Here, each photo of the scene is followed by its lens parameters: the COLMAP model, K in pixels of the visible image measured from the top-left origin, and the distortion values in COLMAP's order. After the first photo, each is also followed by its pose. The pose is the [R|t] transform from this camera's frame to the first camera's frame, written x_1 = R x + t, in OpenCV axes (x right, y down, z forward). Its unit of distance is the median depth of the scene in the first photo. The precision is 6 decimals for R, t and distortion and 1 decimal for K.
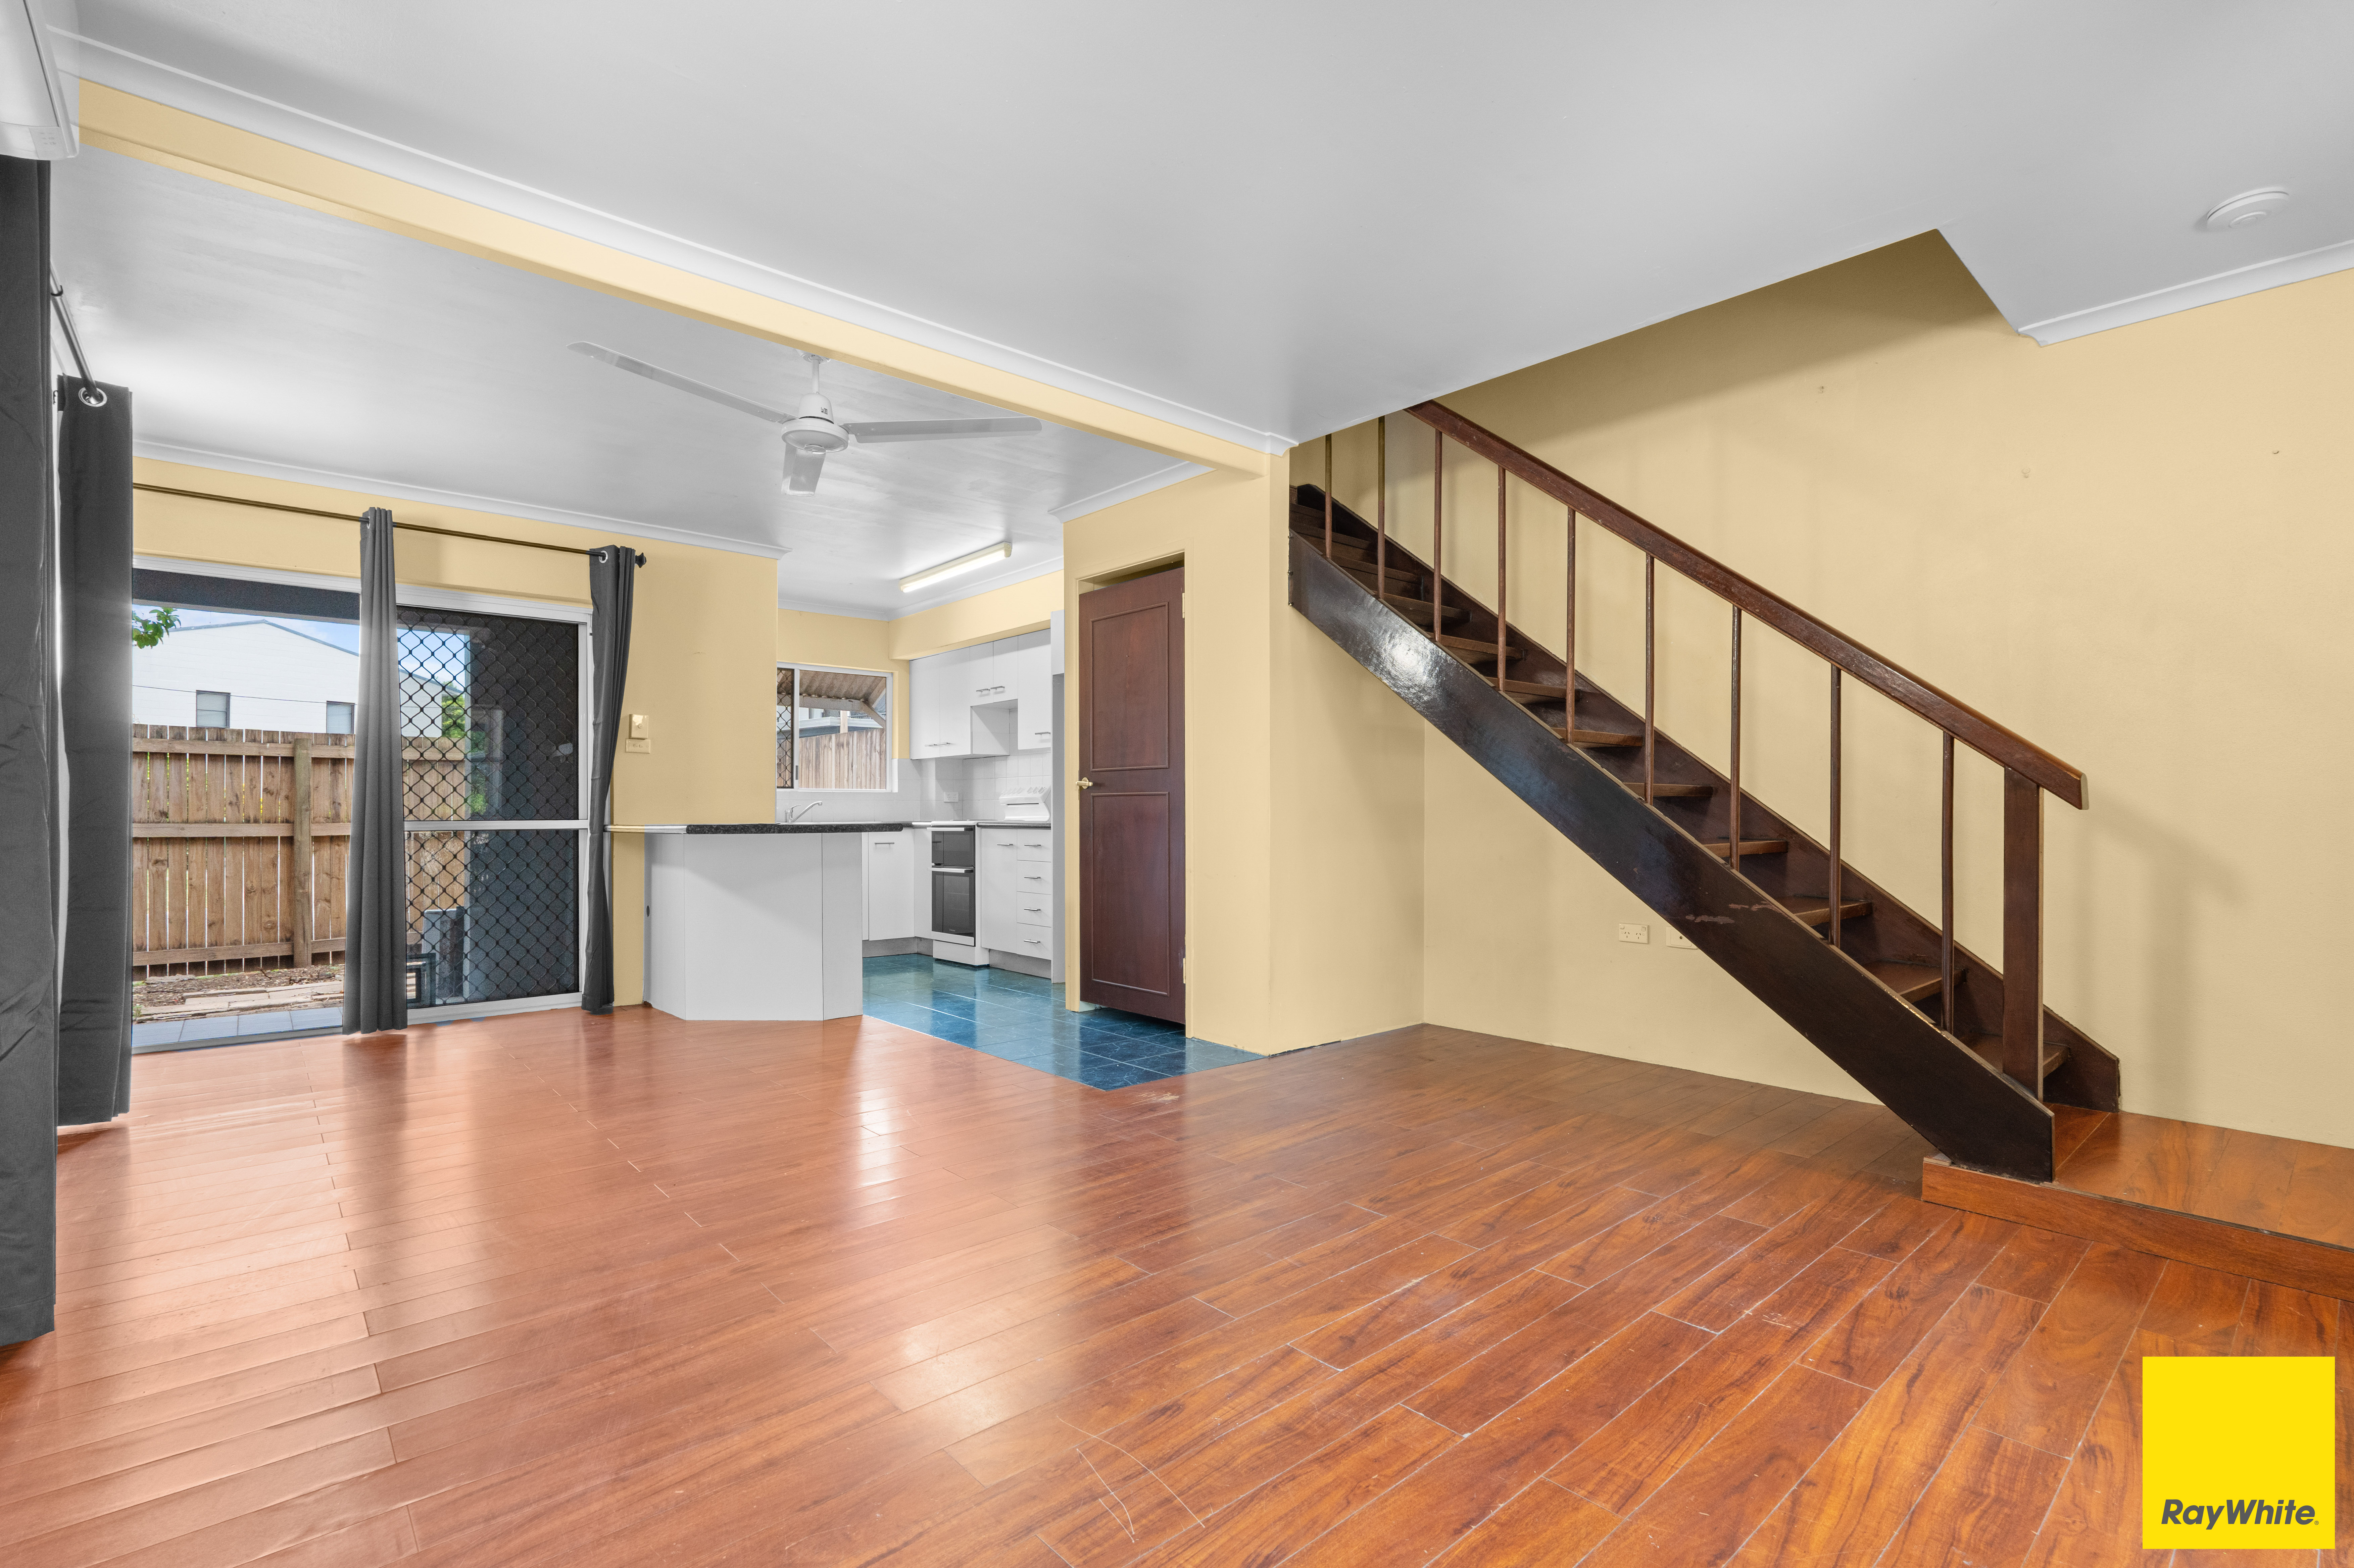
lens RADIAL K [[1052.2, 0, 1185.2], [0, 1052.2, 800.4], [0, 0, 1]] dist [0.001627, 0.000046]
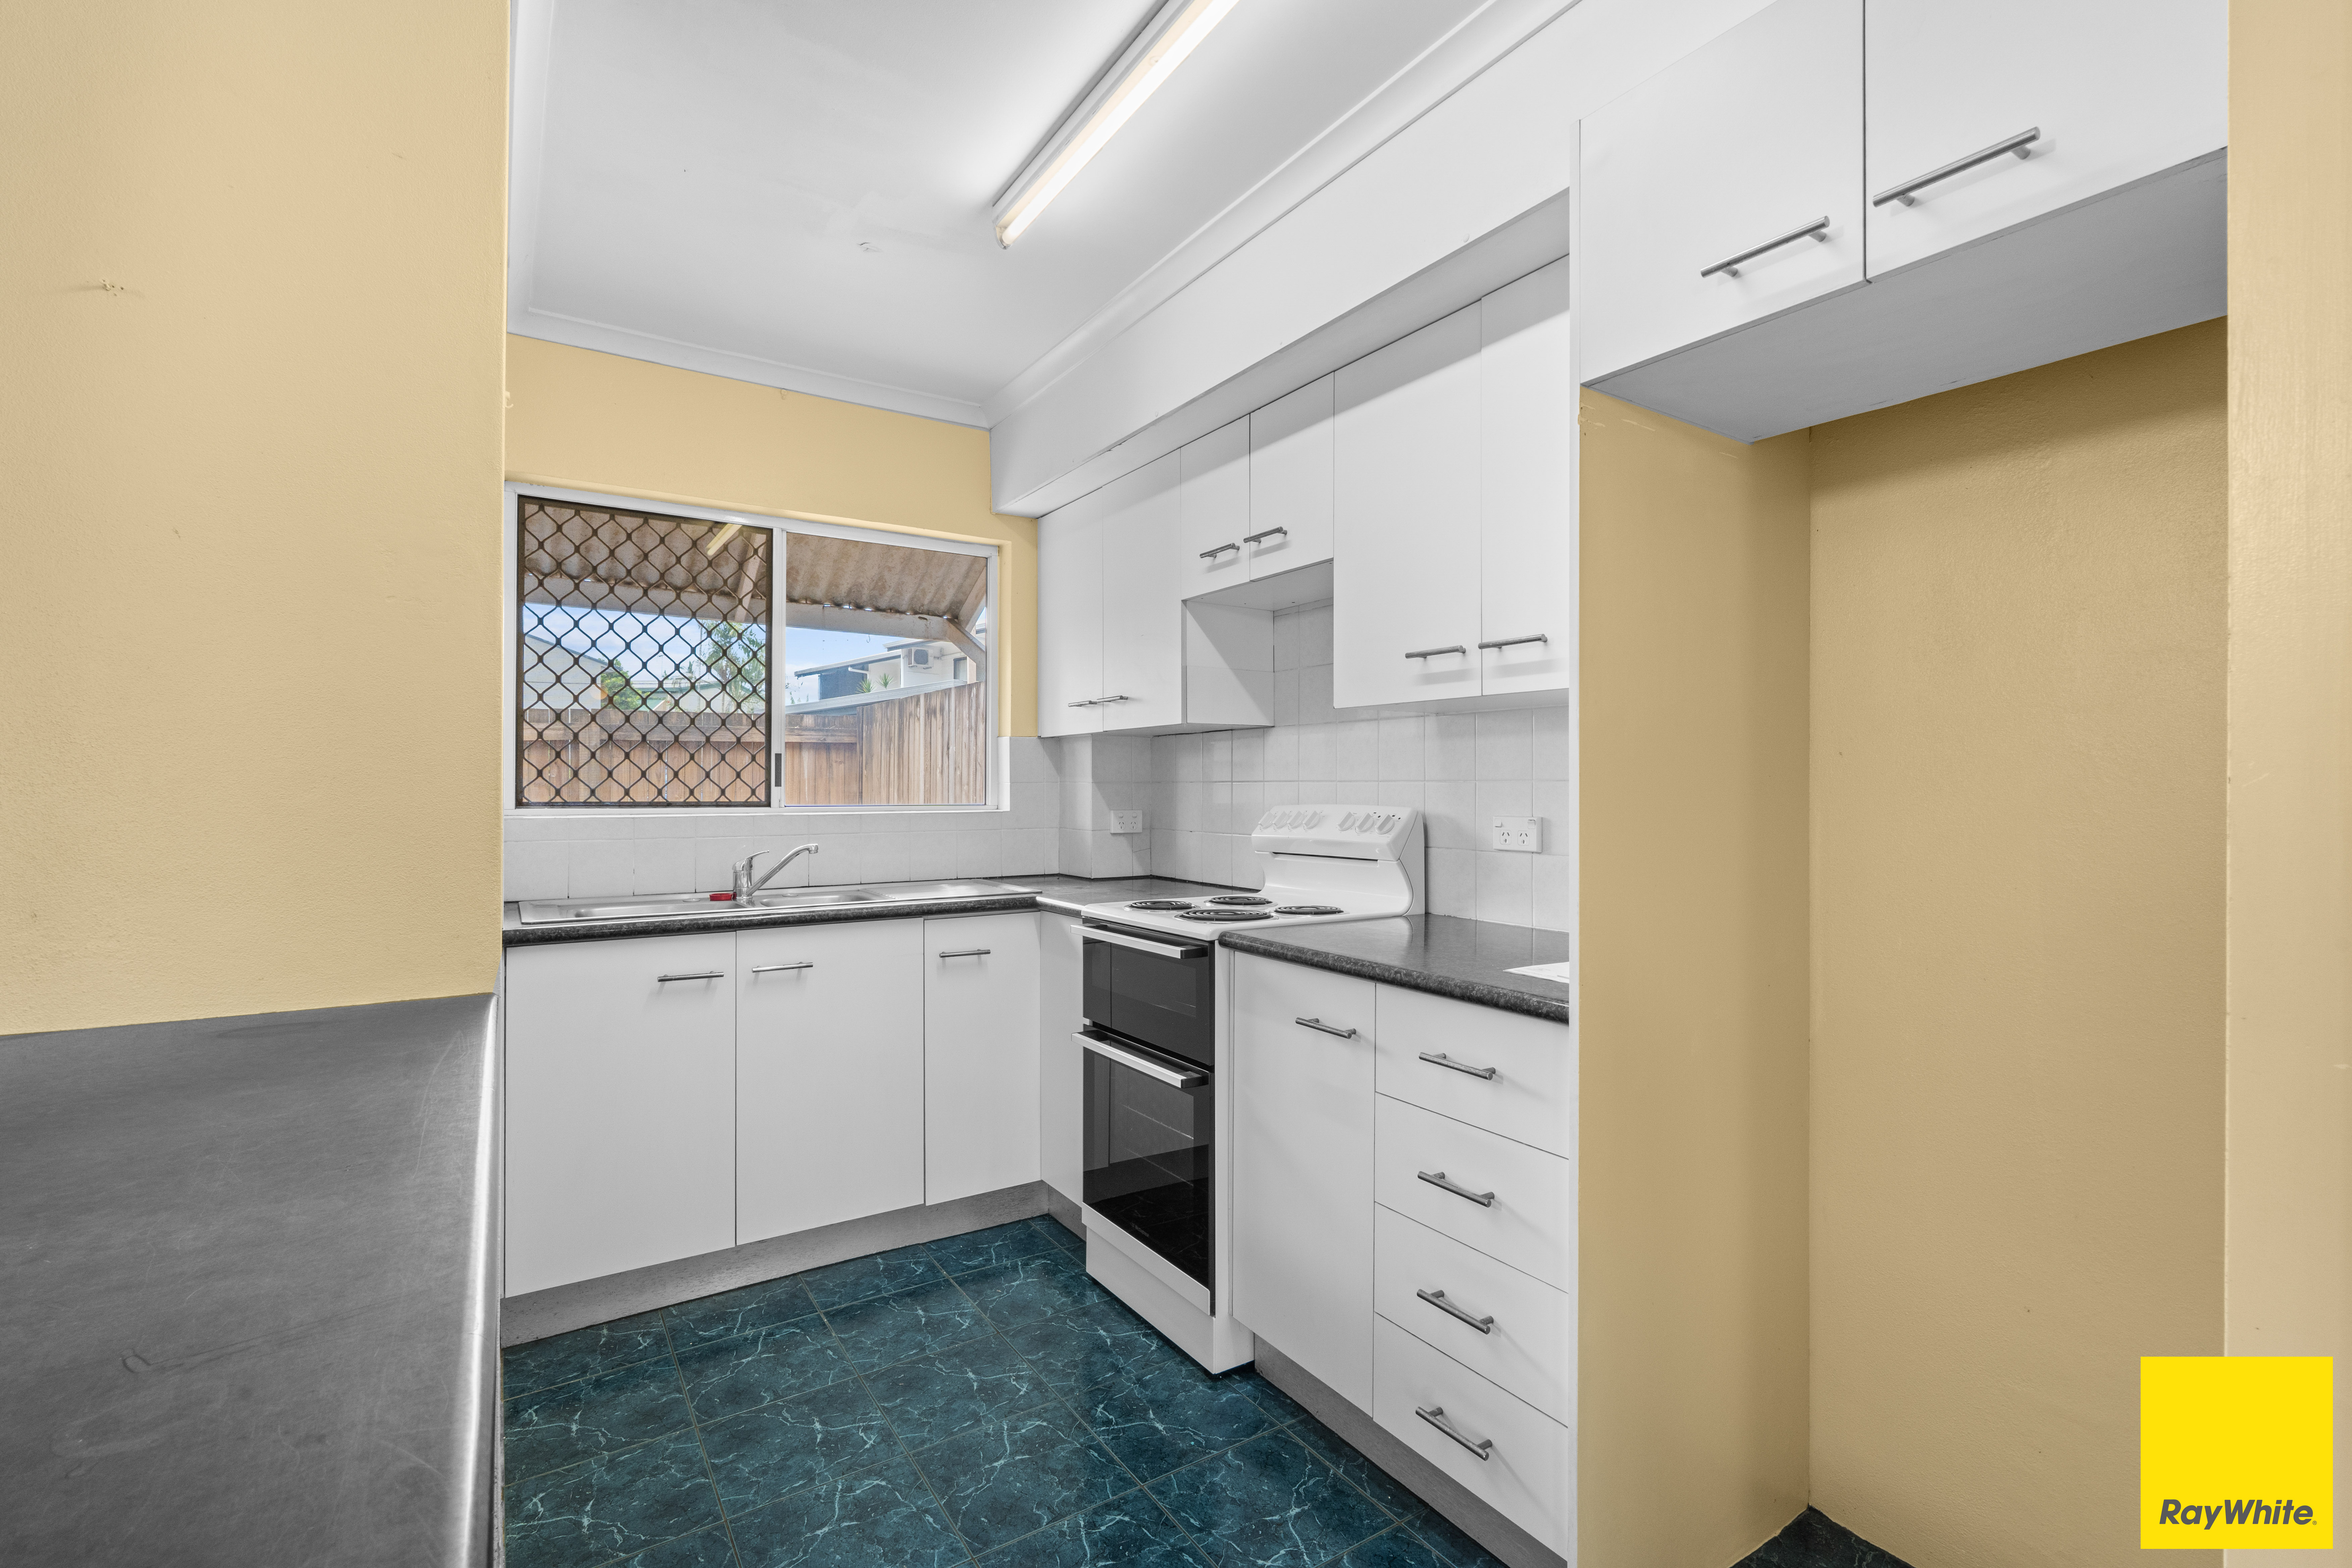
lens RADIAL K [[1051.3, 0, 1172.6], [0, 1051.3, 779.8], [0, 0, 1]] dist [0.001627, 0.000046]
pose [[0.988422, 0.001359, -0.151726, -0.150488], [-0.000372, 0.999979, 0.006531, -0.026484], [0.151731, -0.006399, 0.988401, 0.624851]]
